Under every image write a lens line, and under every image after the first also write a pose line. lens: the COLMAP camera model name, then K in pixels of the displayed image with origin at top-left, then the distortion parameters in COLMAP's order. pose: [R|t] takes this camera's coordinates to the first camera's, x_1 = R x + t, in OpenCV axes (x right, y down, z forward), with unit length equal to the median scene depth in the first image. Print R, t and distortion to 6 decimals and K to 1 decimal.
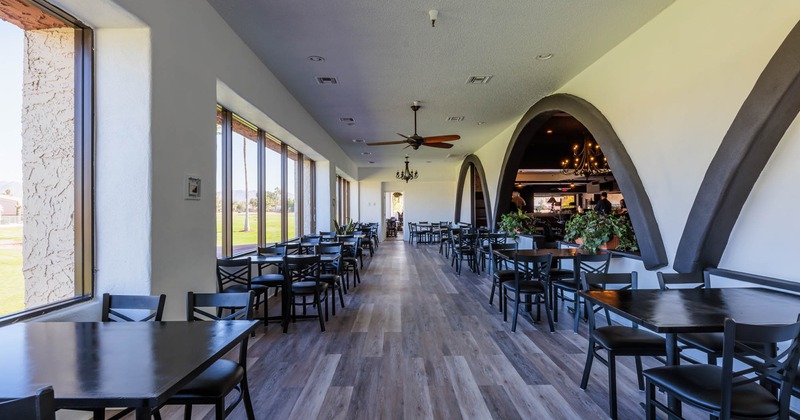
lens RADIAL K [[397.5, 0, 398.4], [0, 397.5, 213.6], [0, 0, 1]] dist [0.000292, -0.000659]
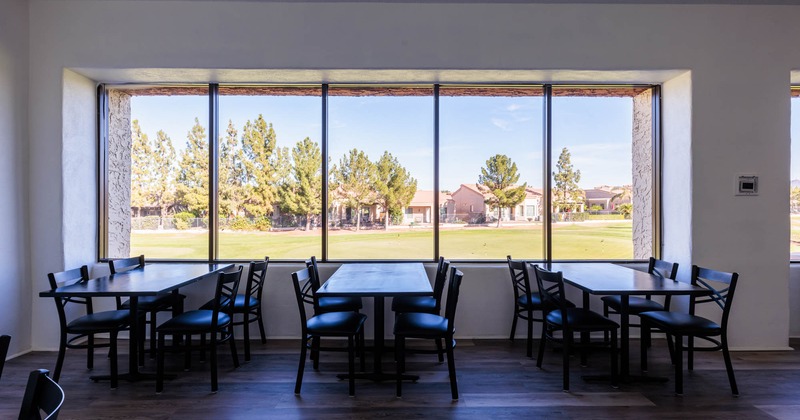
lens RADIAL K [[397.5, 0, 397.3], [0, 397.5, 206.9], [0, 0, 1]] dist [0.000292, -0.000659]
pose [[0.024403, 0.007368, -0.999675, 0.721974], [0.012797, 0.999889, 0.007682, -0.023729], [0.999620, -0.012980, 0.024306, -0.043283]]
